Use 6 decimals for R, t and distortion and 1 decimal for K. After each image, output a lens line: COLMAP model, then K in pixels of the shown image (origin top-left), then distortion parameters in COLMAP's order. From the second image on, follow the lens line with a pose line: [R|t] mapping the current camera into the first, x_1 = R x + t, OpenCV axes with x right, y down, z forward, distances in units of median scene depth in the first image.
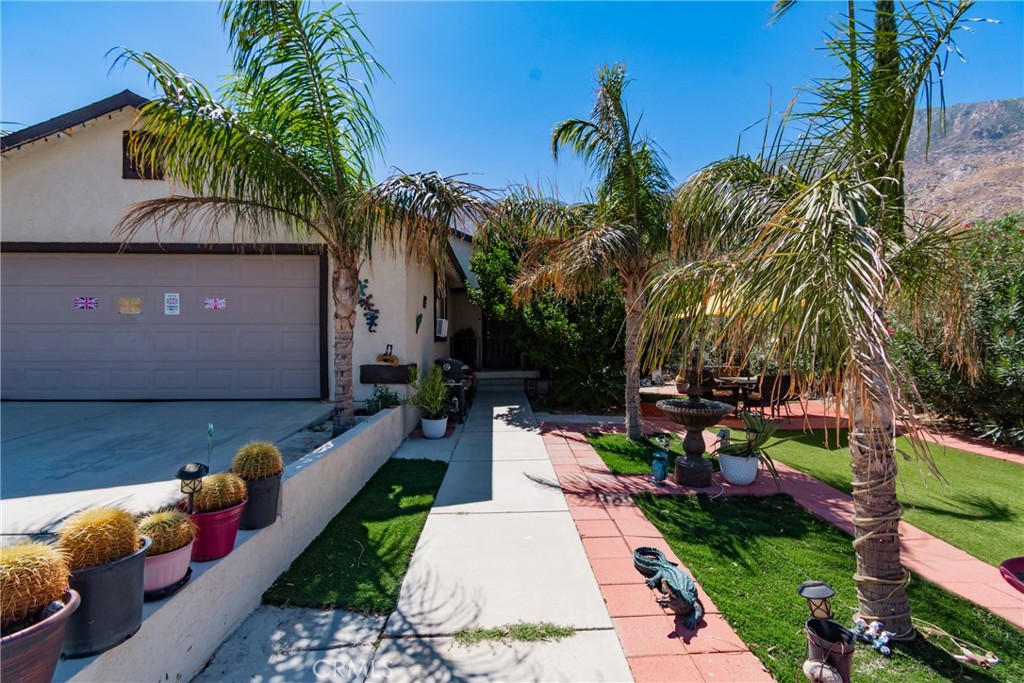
lens RADIAL K [[449.3, 0, 514.7], [0, 449.3, 337.0], [0, 0, 1]] dist [0.031936, 0.000043]
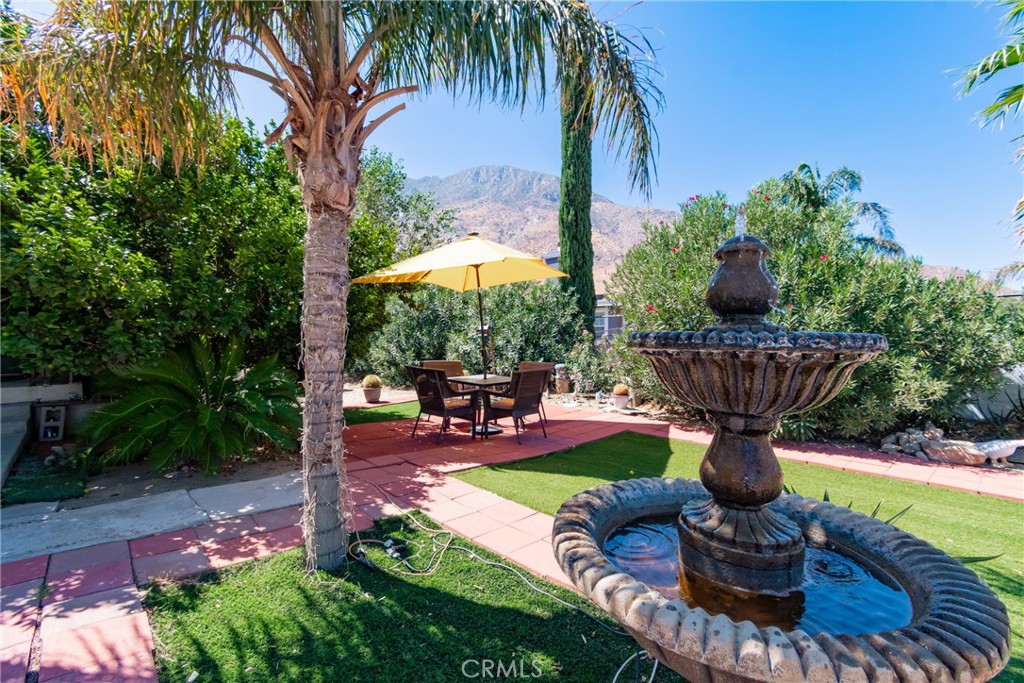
lens RADIAL K [[449.3, 0, 514.7], [0, 449.3, 337.0], [0, 0, 1]] dist [0.031936, 0.000043]
pose [[0.744310, 0.008102, 0.667785, 0.095621], [-0.007363, 0.999965, -0.003926, 0.033335], [-0.667793, -0.001994, 0.744344, 0.449316]]
